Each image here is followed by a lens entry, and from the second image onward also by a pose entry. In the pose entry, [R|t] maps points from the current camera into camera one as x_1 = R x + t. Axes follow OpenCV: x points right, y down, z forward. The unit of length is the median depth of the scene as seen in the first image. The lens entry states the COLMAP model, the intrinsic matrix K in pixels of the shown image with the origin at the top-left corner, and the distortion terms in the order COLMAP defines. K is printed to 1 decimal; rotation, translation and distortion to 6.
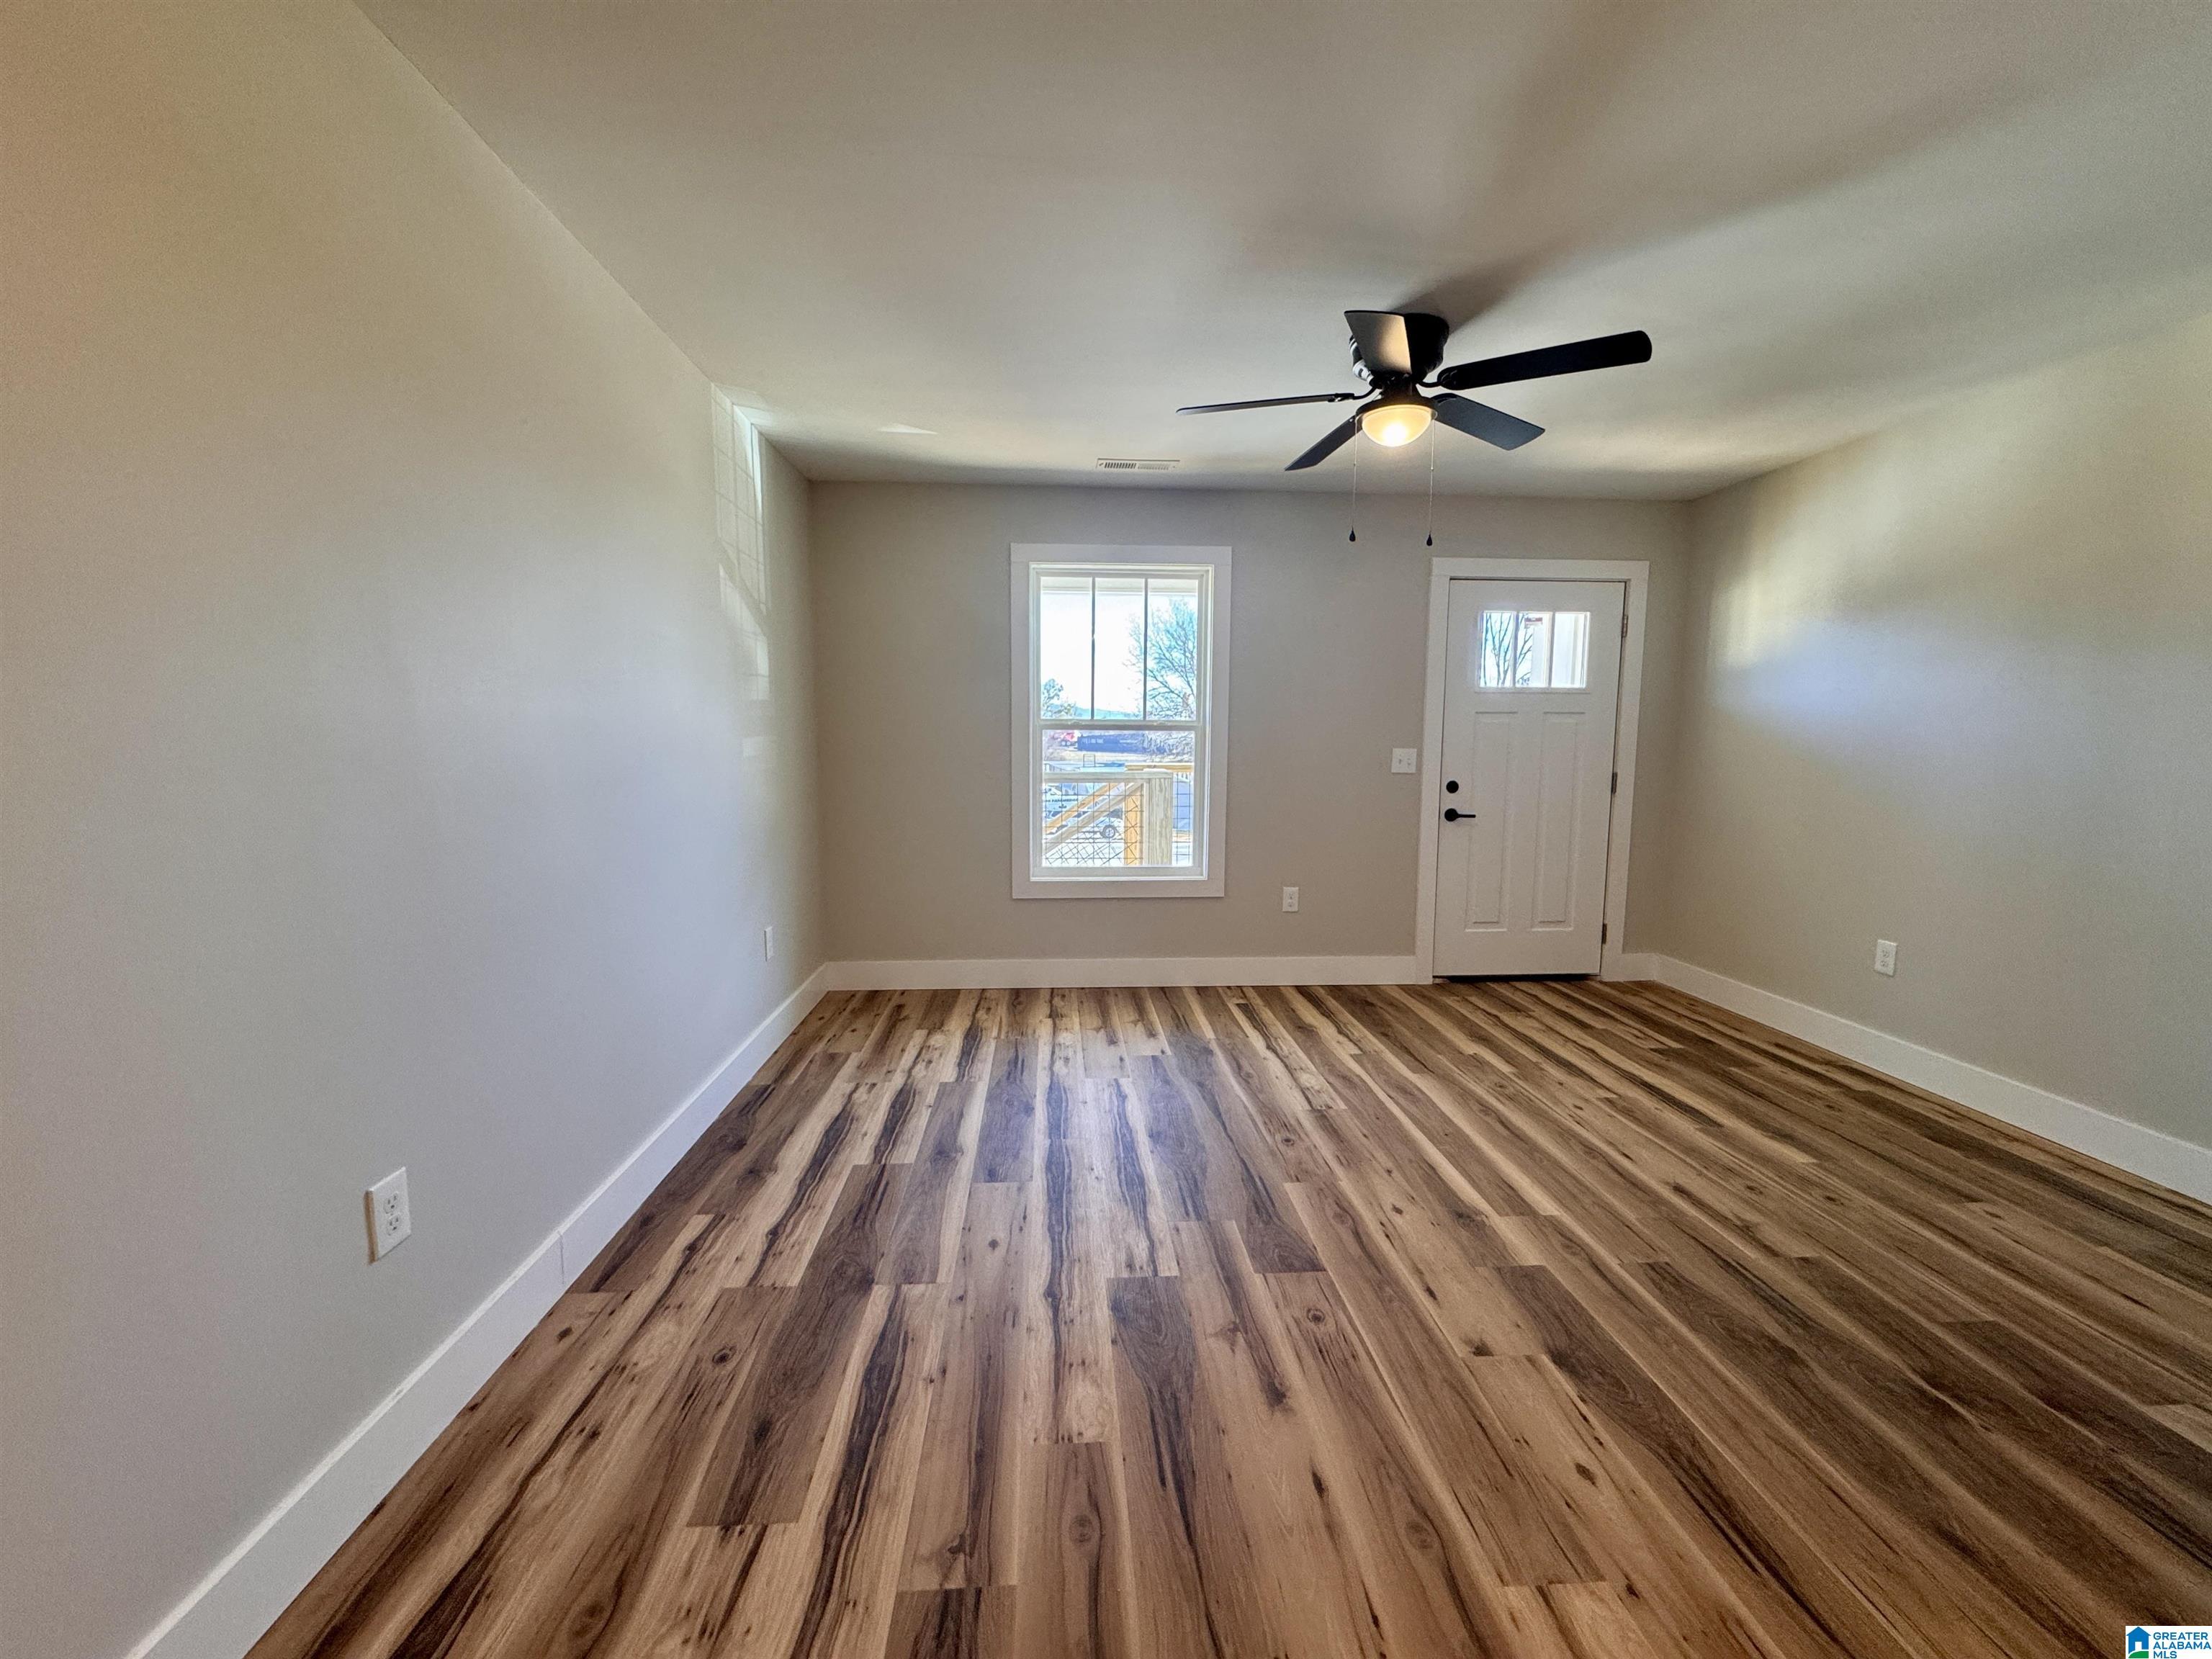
lens RADIAL K [[881.2, 0, 1105.2], [0, 881.2, 826.9], [0, 0, 1]] dist [-0.004917, 0.001035]
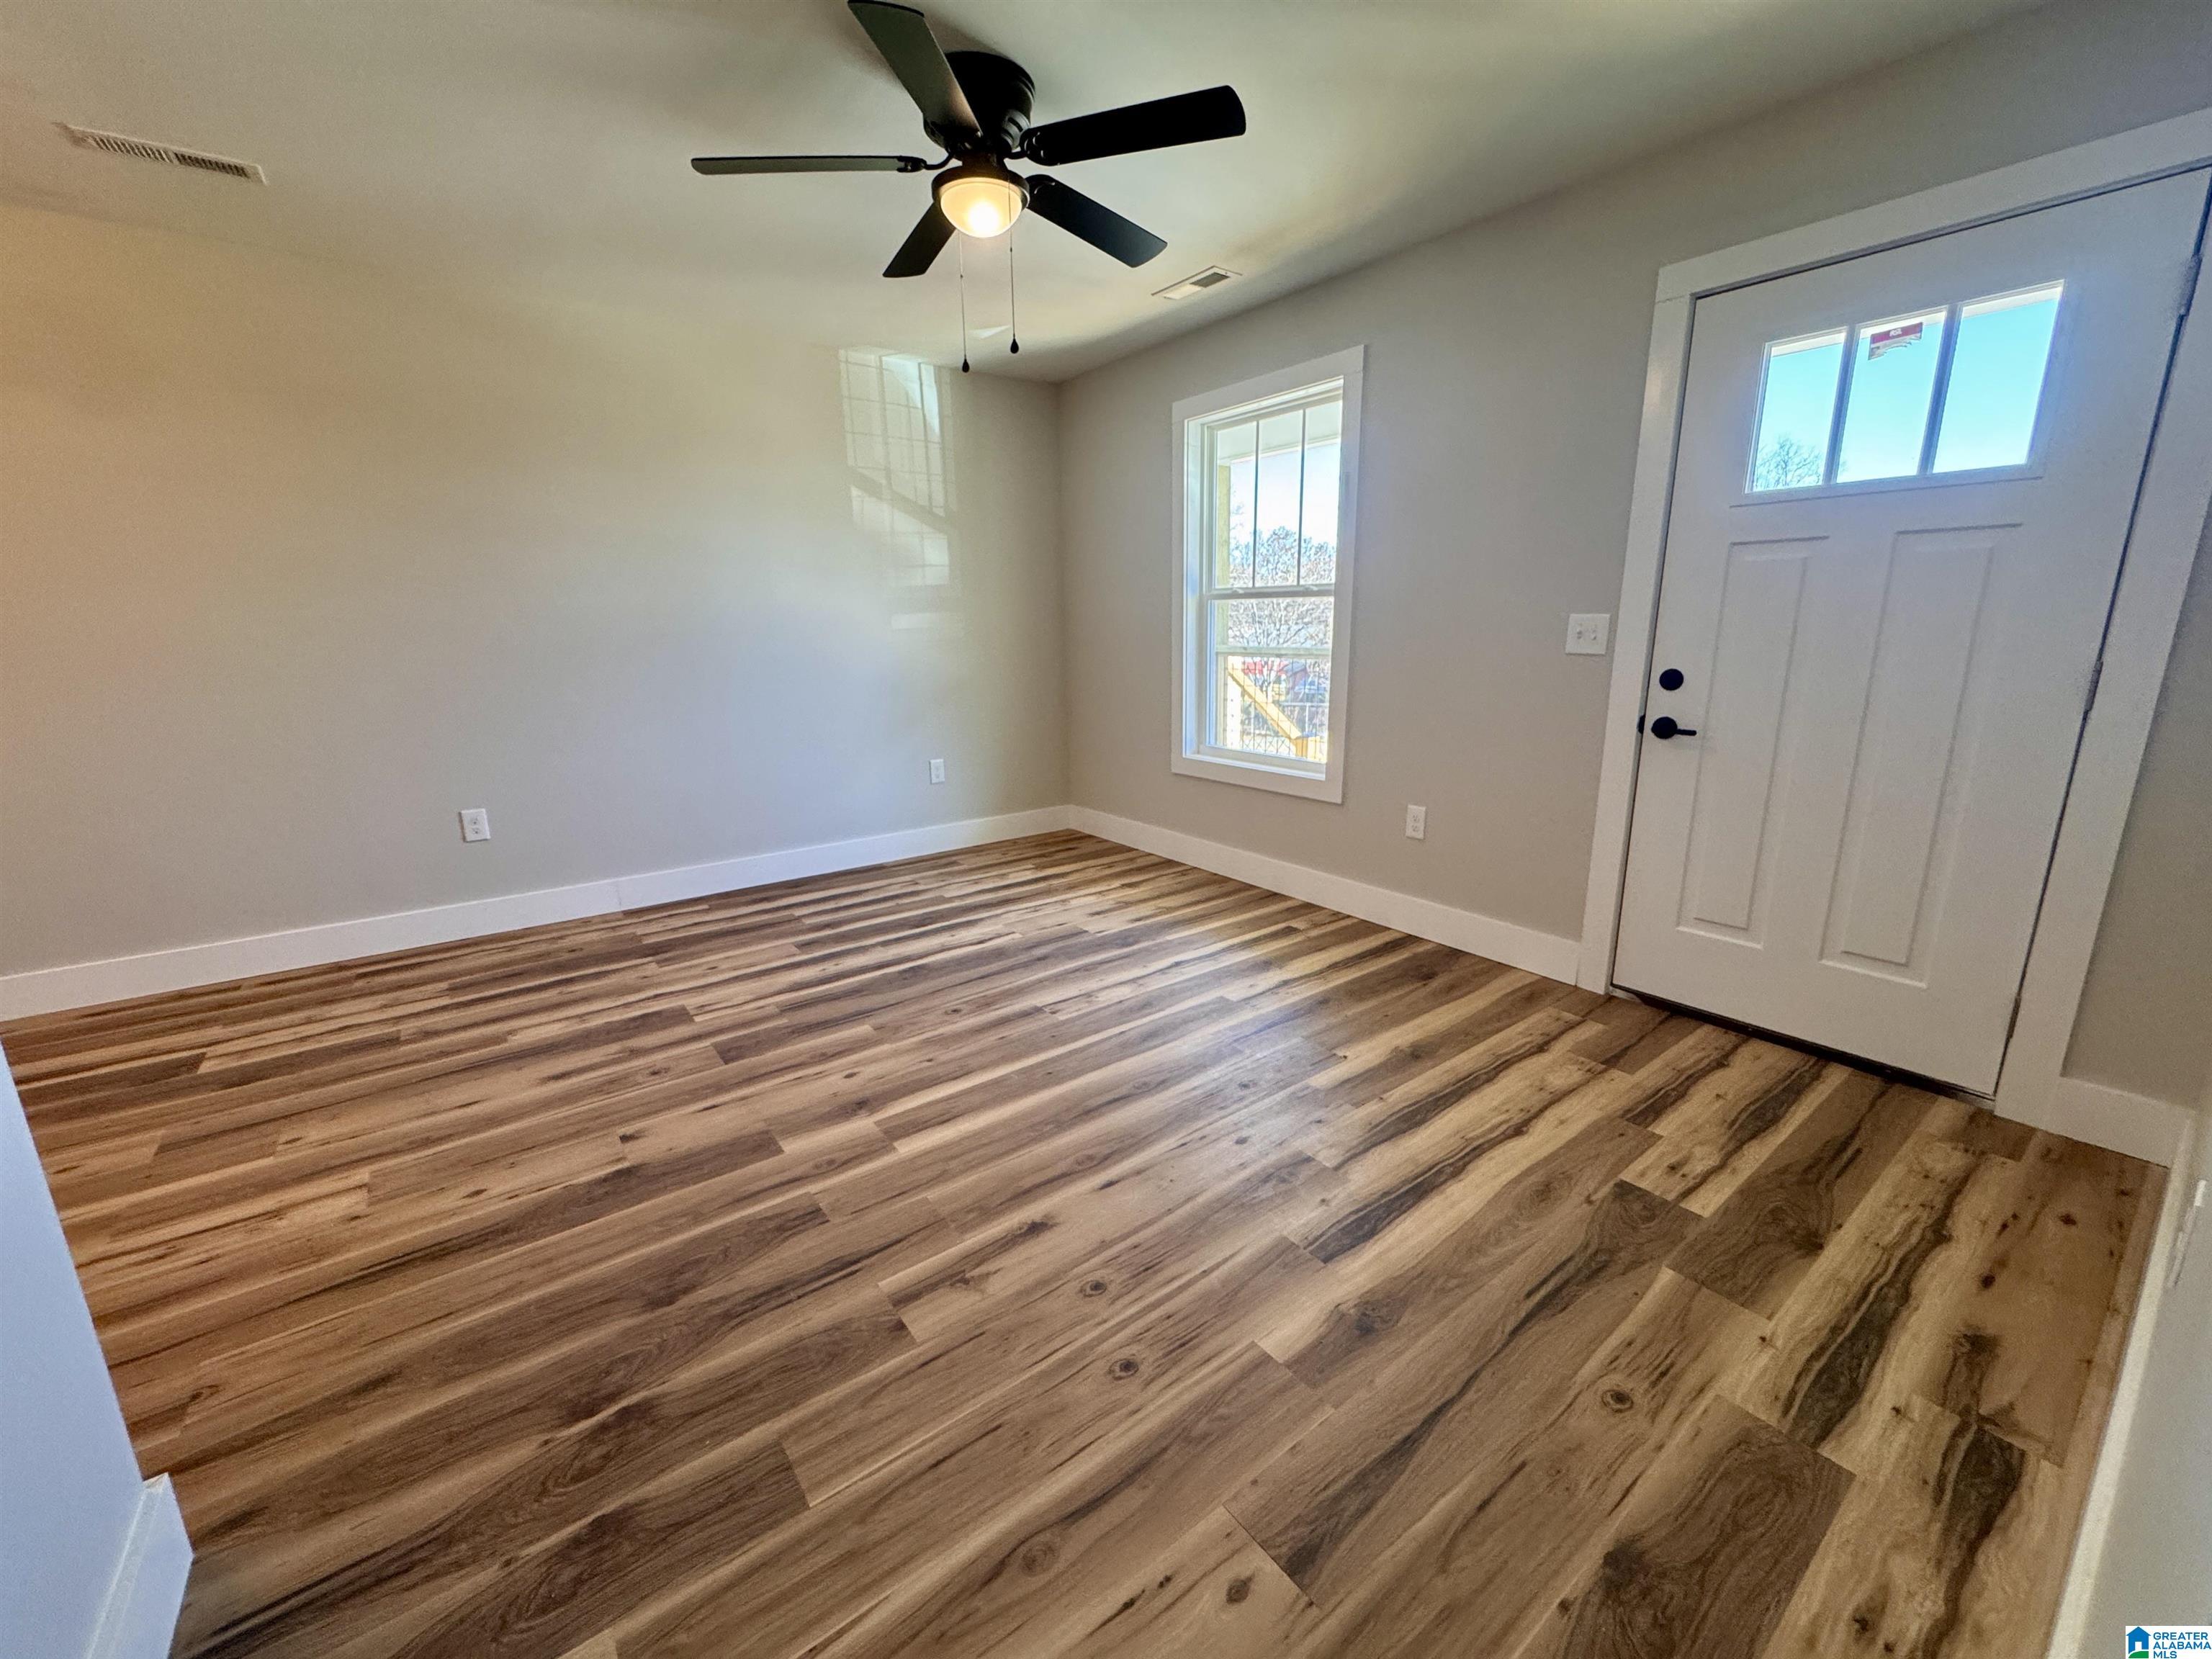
lens RADIAL K [[881.2, 0, 1094.5], [0, 881.2, 822.8], [0, 0, 1]] dist [-0.004917, 0.001035]
pose [[0.552166, 0.176318, -0.814877, 0.917646], [-0.067062, 0.983608, 0.167385, -0.032750], [0.831033, -0.037777, 0.554939, 0.487171]]
